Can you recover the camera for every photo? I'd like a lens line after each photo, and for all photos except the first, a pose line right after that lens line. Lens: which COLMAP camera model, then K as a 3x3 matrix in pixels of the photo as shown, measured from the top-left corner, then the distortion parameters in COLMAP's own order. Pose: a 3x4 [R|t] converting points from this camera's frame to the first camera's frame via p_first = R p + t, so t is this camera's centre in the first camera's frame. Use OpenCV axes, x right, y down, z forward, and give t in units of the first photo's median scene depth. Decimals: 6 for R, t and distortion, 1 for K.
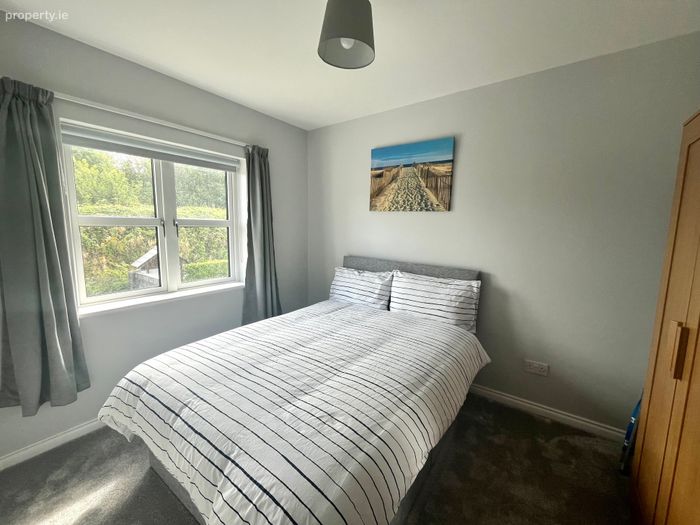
lens RADIAL K [[283.3, 0, 348.0], [0, 283.3, 262.1], [0, 0, 1]] dist [-0.003286, -0.000884]
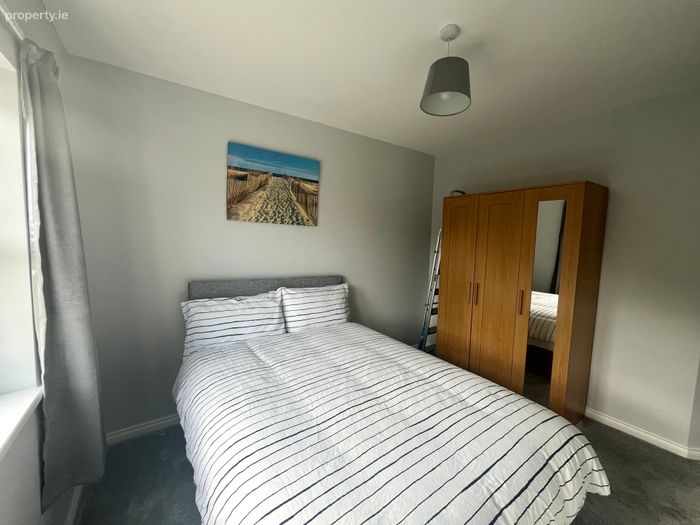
lens RADIAL K [[283.3, 0, 348.0], [0, 283.3, 262.1], [0, 0, 1]] dist [-0.003286, -0.000884]
pose [[0.328657, -0.089603, 0.940189, -0.651671], [0.098025, 0.993349, 0.060403, -0.093748], [-0.939348, 0.072310, 0.335255, 0.512095]]
